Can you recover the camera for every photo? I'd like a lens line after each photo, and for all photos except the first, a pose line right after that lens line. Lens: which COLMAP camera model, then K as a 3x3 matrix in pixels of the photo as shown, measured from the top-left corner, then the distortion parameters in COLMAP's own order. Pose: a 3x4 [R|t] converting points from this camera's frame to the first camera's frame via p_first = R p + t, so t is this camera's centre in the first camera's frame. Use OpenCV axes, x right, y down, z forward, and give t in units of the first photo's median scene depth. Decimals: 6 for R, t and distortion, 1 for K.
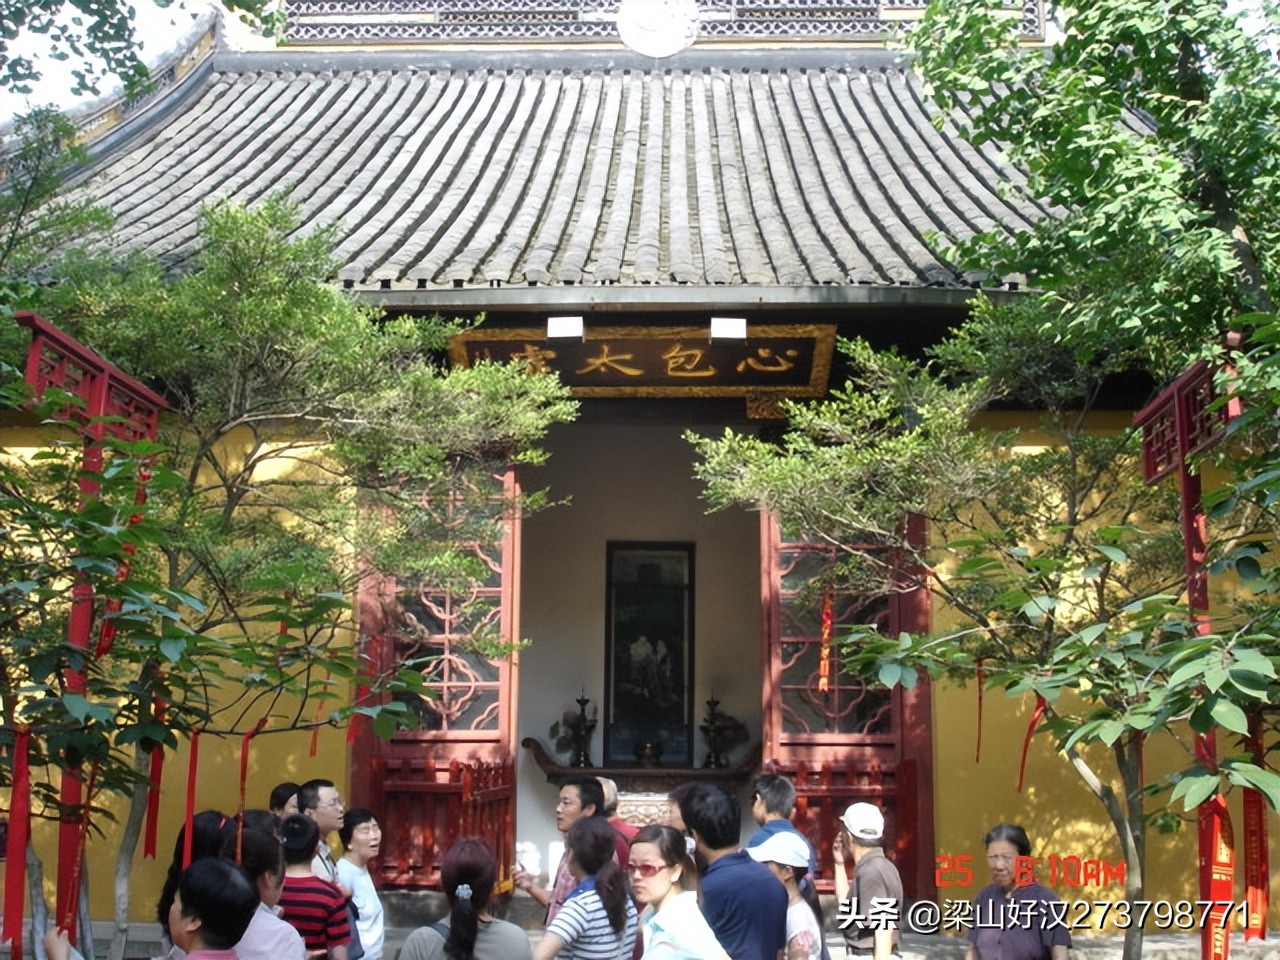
lens RADIAL K [[1635.4, 0, 640.0], [0, 1635.4, 480.0], [0, 0, 1]] dist [-0.088391, 0.000768]
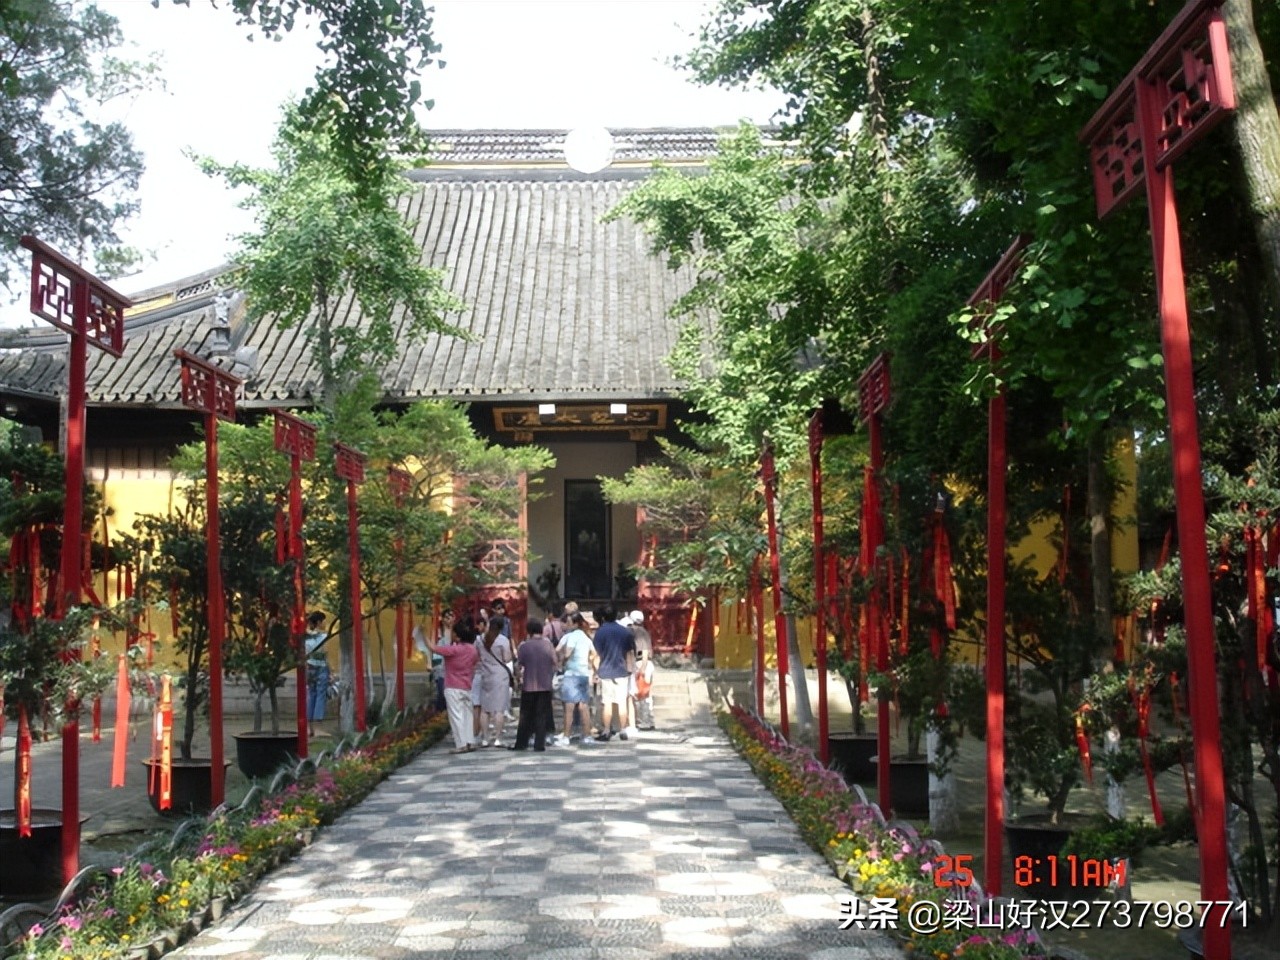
lens RADIAL K [[1635.4, 0, 640.0], [0, 1635.4, 480.0], [0, 0, 1]] dist [-0.088391, 0.000768]
pose [[0.999364, -0.016108, 0.031804, 0.009670], [0.012691, 0.994403, 0.104885, -0.227047], [-0.033316, -0.104414, 0.993976, -1.251300]]
